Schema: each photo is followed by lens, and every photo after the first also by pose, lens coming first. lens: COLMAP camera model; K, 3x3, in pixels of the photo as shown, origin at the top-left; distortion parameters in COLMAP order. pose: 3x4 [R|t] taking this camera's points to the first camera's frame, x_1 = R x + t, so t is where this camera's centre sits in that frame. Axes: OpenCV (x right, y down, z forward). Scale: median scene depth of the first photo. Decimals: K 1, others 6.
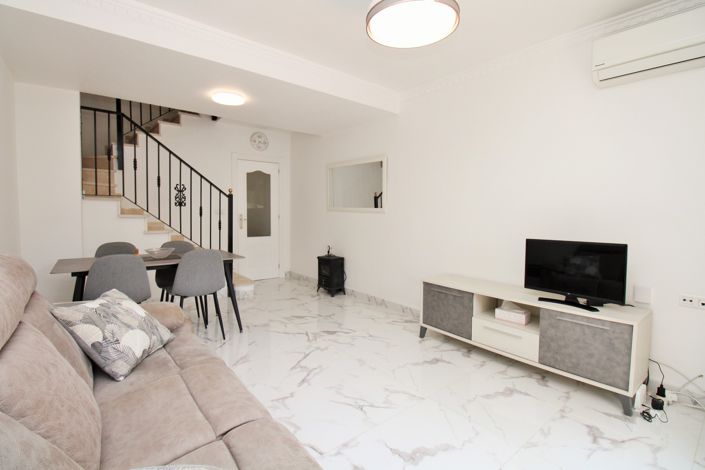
lens RADIAL K [[334.0, 0, 358.9], [0, 334.0, 228.2], [0, 0, 1]] dist [0.000293, -0.000256]
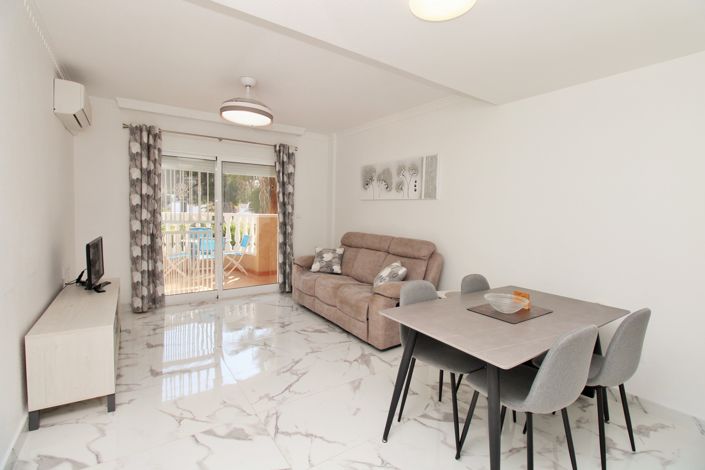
lens RADIAL K [[326.3, 0, 353.6], [0, 326.3, 225.0], [0, 0, 1]] dist [-0.004468, -0.000748]
pose [[-0.994864, -0.039500, 0.093199, -0.372658], [-0.030565, 0.994967, 0.095428, -0.133881], [-0.096500, 0.092090, -0.991064, 1.703097]]
